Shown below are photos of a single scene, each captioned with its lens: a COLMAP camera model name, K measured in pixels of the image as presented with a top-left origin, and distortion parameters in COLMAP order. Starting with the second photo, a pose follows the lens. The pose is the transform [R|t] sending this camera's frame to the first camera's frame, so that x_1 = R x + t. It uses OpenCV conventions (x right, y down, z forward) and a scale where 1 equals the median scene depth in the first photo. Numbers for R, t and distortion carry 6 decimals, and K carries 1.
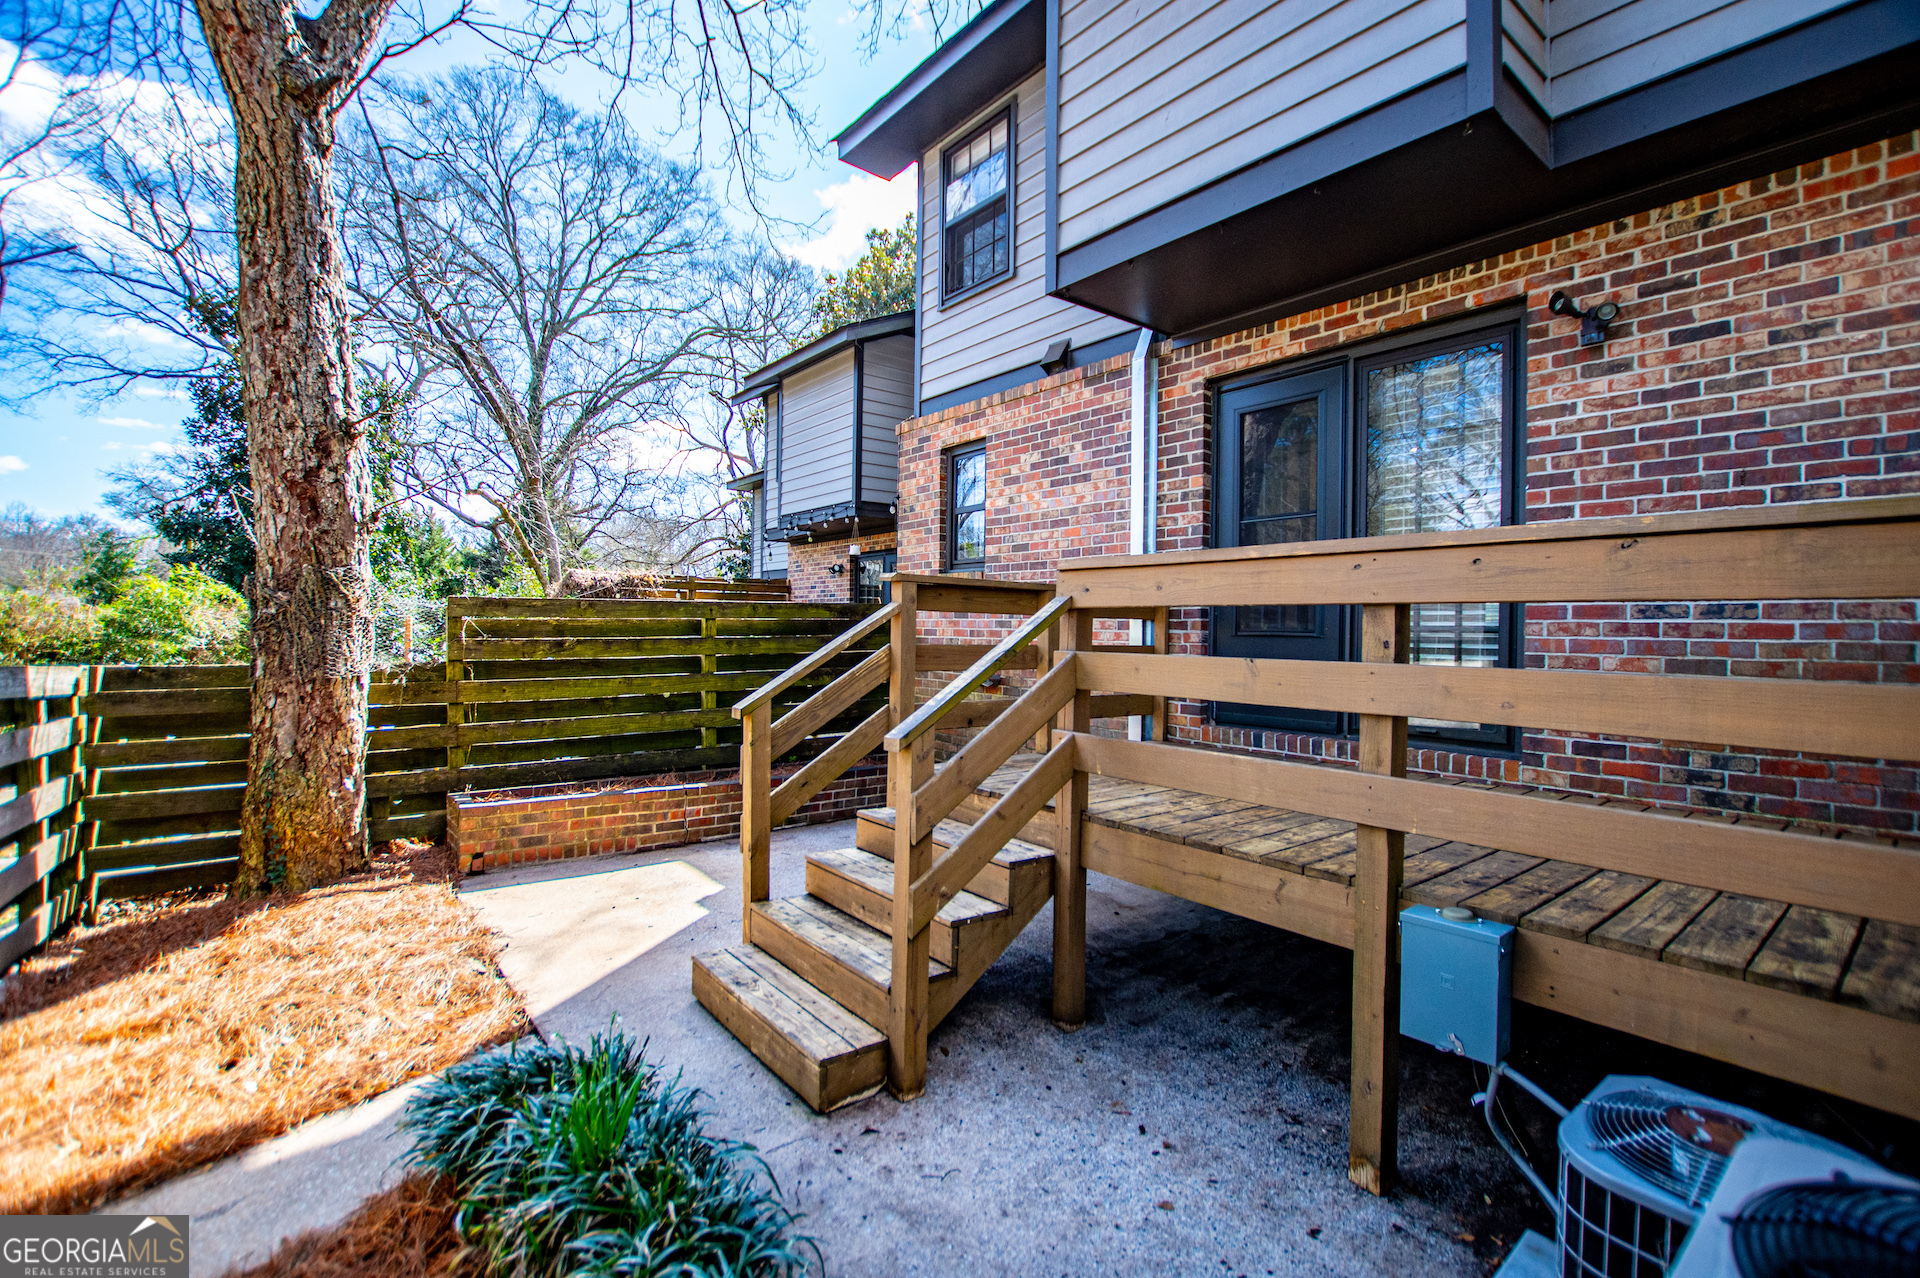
lens RADIAL K [[853.2, 0, 963.7], [0, 853.2, 633.0], [0, 0, 1]] dist [-0.026357, 0.001725]
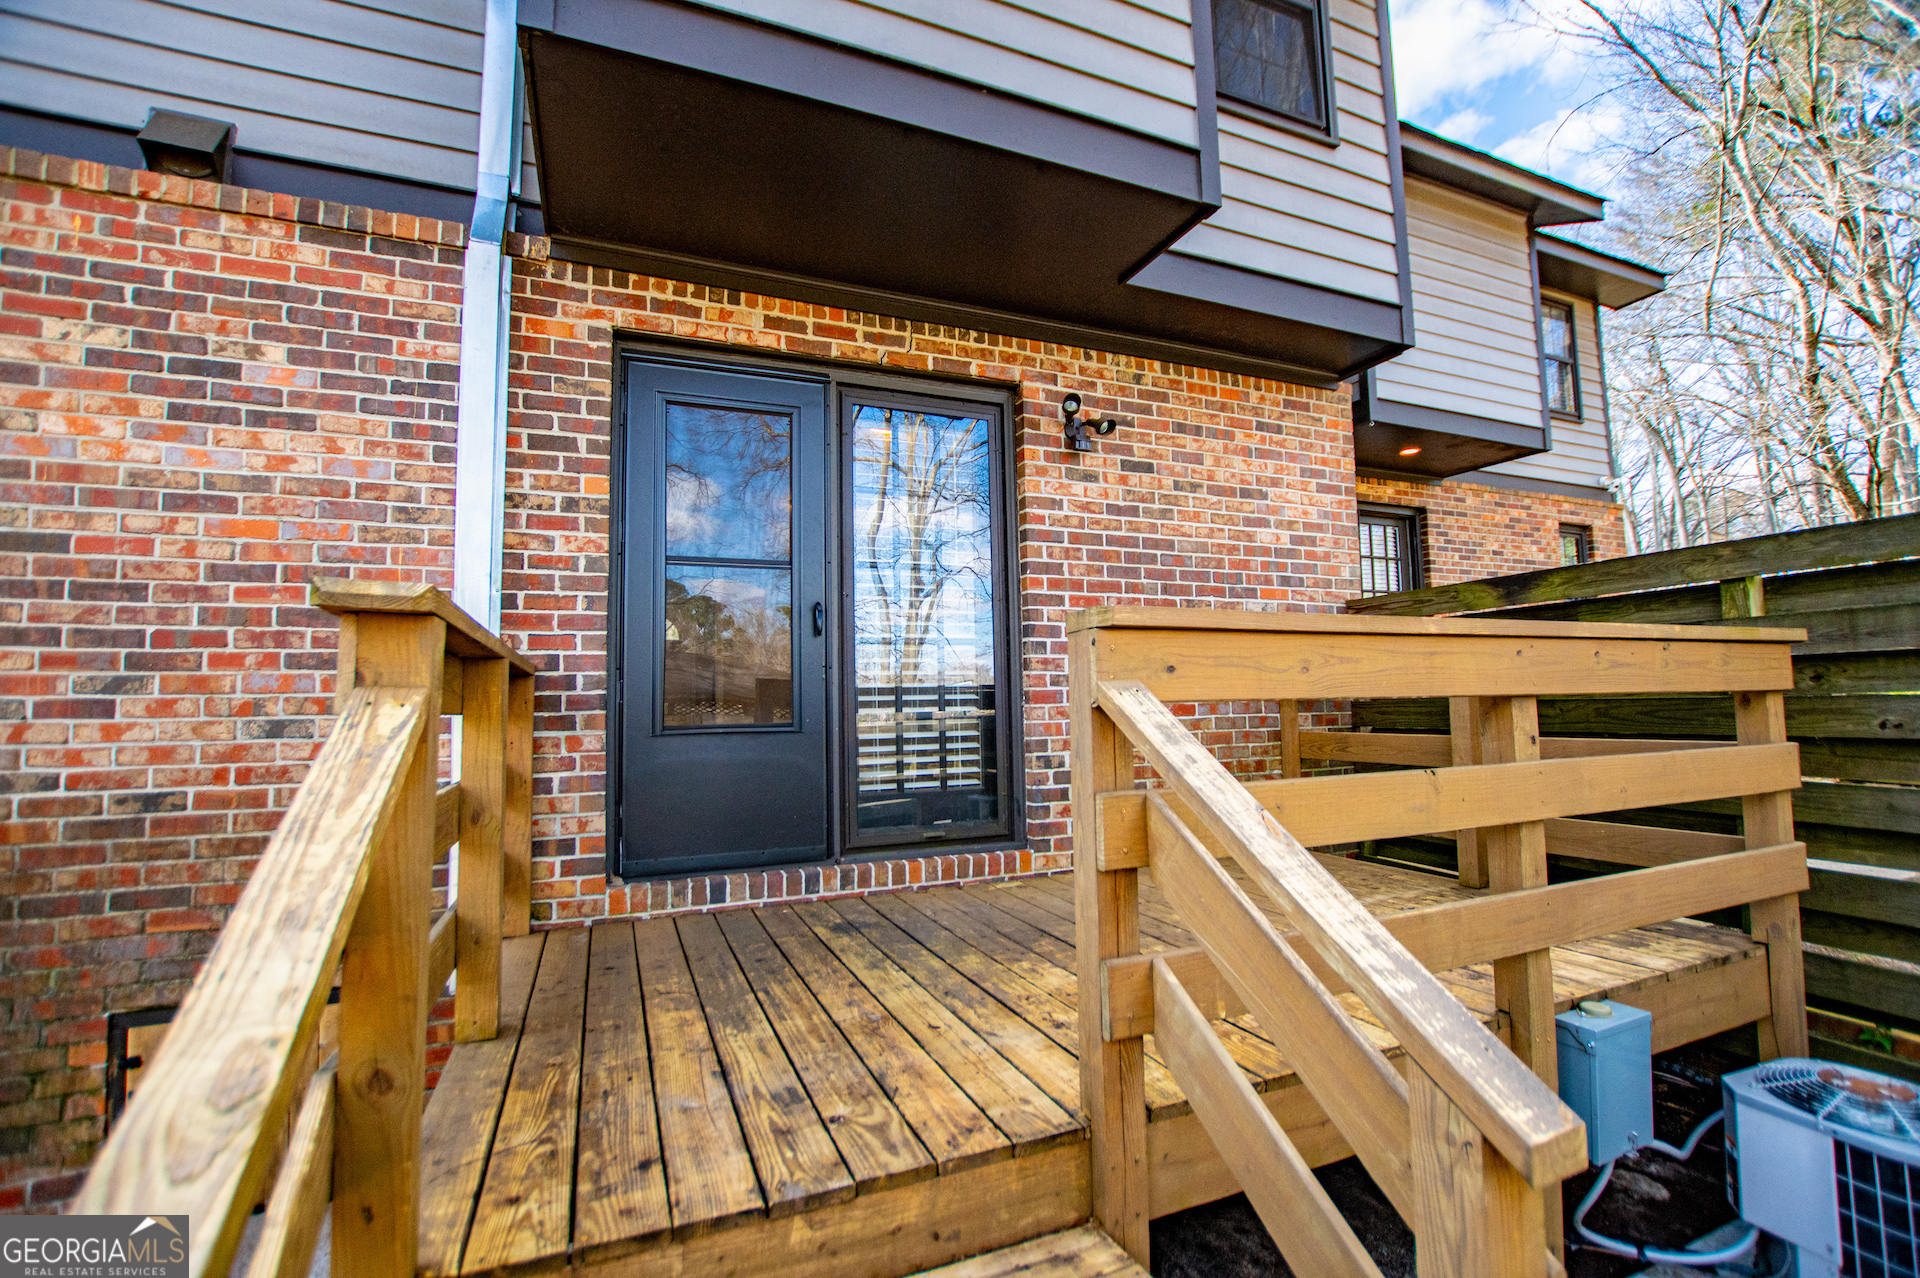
lens RADIAL K [[853.2, 0, 967.5], [0, 853.2, 631.9], [0, 0, 1]] dist [-0.026357, 0.001725]
pose [[0.258256, 0.058517, 0.964303, -0.310476], [0.025859, 0.997387, -0.067450, -0.032971], [-0.965730, 0.042356, 0.256068, 0.773159]]
